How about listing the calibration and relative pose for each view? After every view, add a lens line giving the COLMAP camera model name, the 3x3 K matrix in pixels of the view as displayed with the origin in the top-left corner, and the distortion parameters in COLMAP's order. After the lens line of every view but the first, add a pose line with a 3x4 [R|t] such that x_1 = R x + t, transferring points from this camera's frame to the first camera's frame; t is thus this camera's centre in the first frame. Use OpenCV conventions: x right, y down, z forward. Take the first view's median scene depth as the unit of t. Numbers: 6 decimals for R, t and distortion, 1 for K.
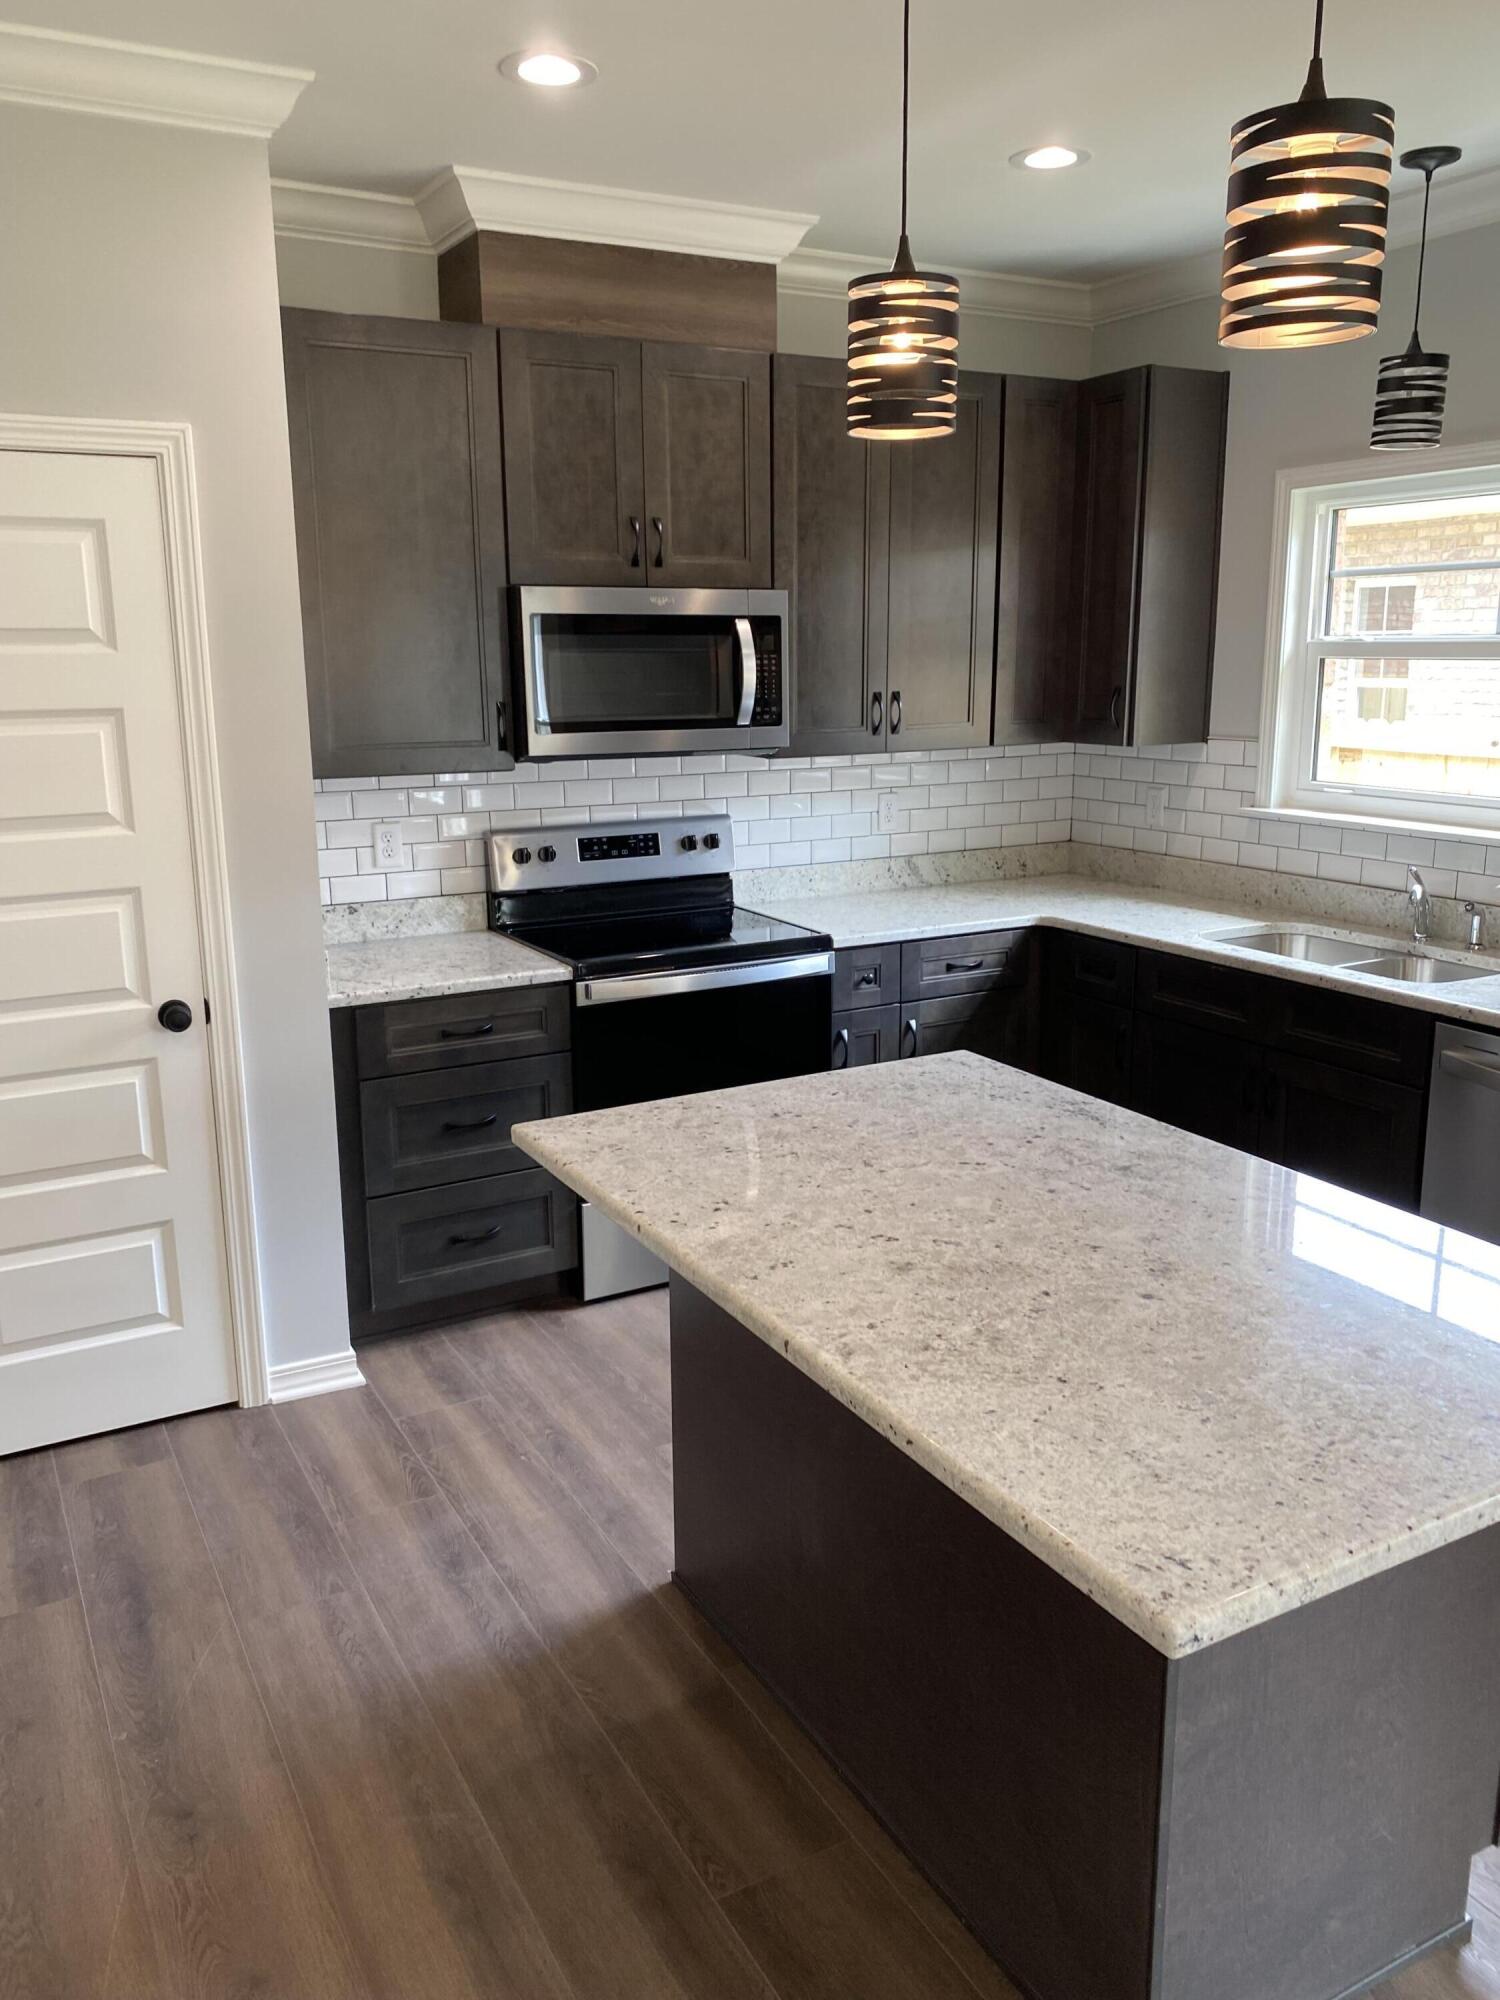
lens RADIAL K [[1541.5, 0, 744.5], [0, 1541.5, 992.2], [0, 0, 1]] dist [0.024303, -0.013152]
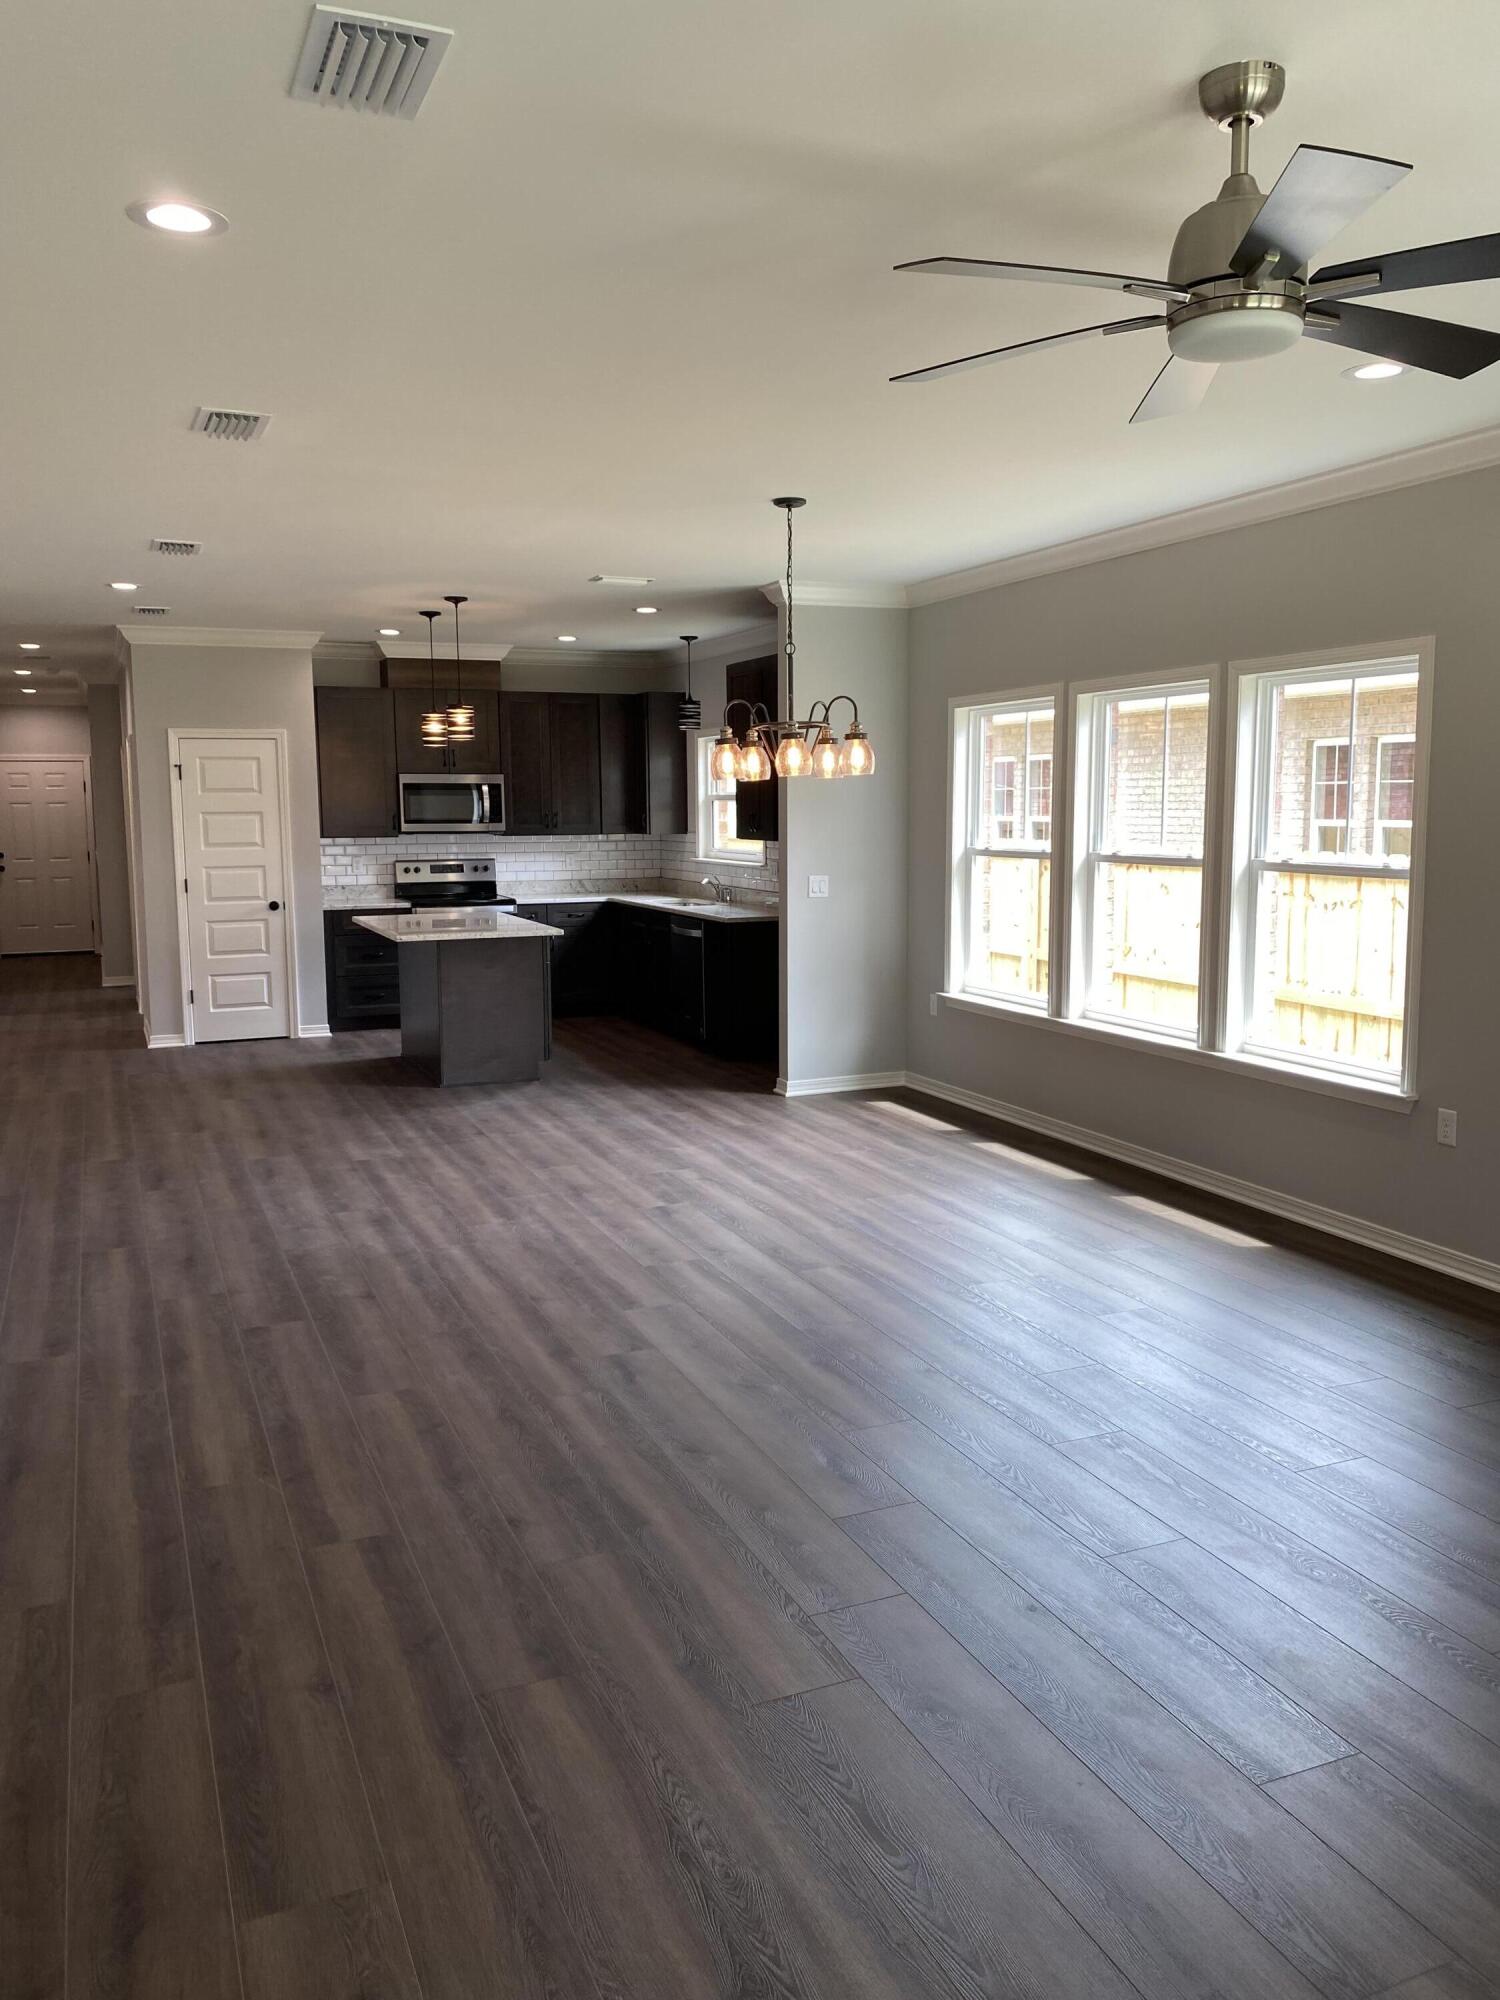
lens RADIAL K [[1541.5, 0, 753.6], [0, 1541.5, 1004.2], [0, 0, 1]] dist [0.024303, -0.013152]
pose [[0.994634, 0.016077, -0.102200, 0.828570], [-0.025028, 0.995901, -0.086915, 0.408979], [0.100384, 0.089007, 0.990960, -1.791964]]
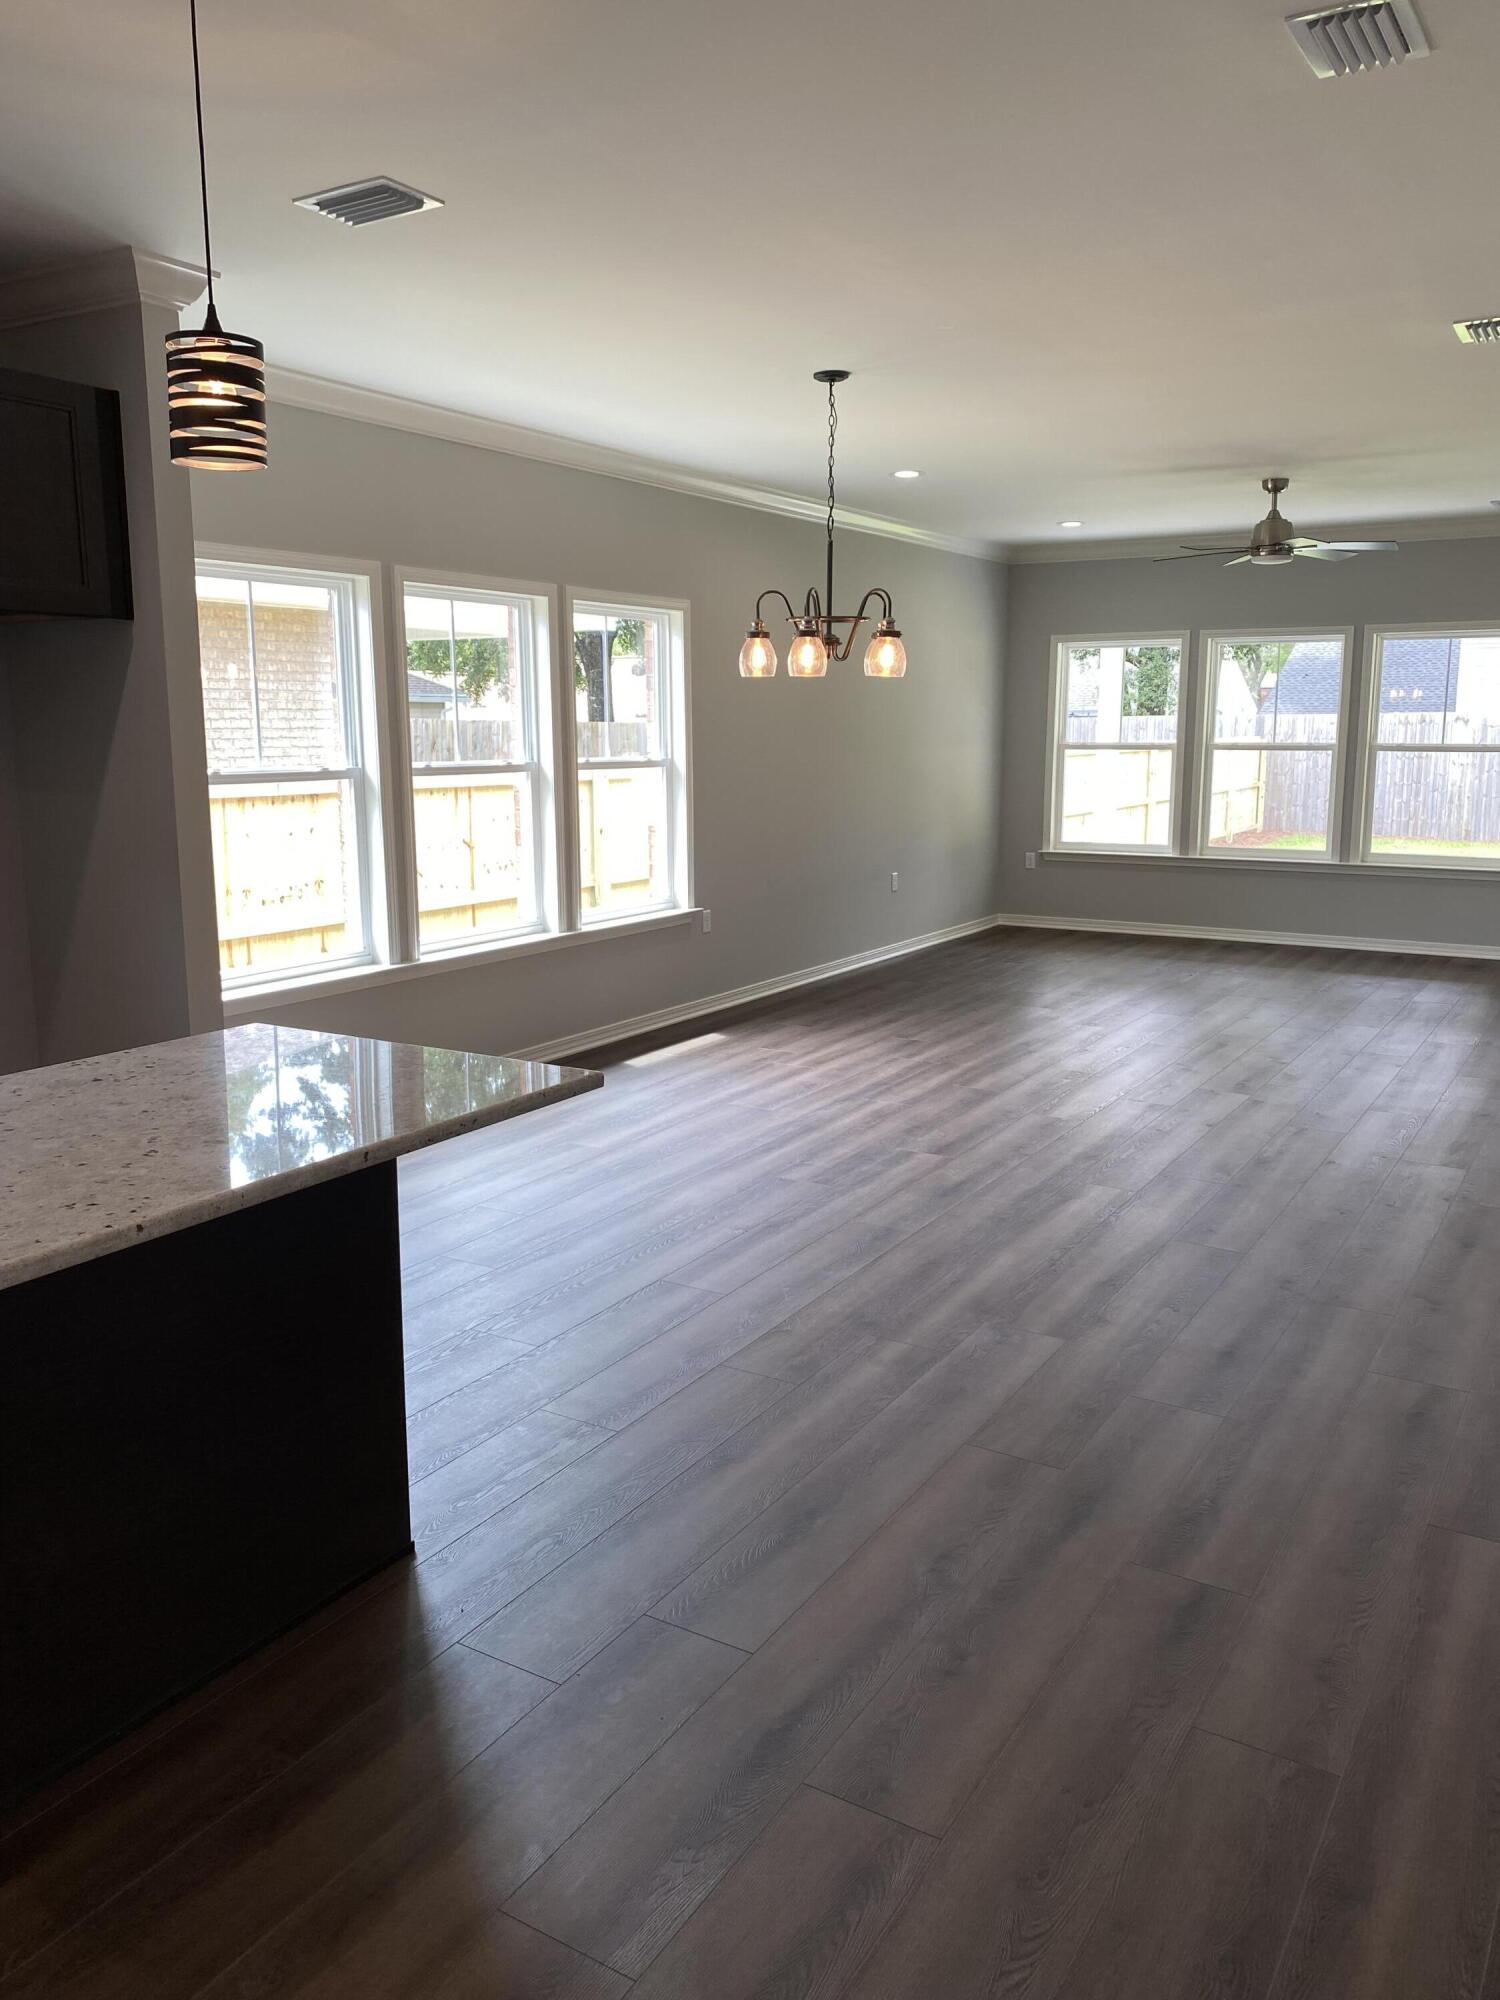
lens RADIAL K [[1541.5, 0, 749.8], [0, 1541.5, 1009.7], [0, 0, 1]] dist [0.024303, -0.013152]
pose [[-0.504234, -0.144240, 0.851436, -0.585493], [0.197706, 0.940484, 0.276410, -0.089375], [-0.840631, 0.307709, -0.445707, 0.603142]]
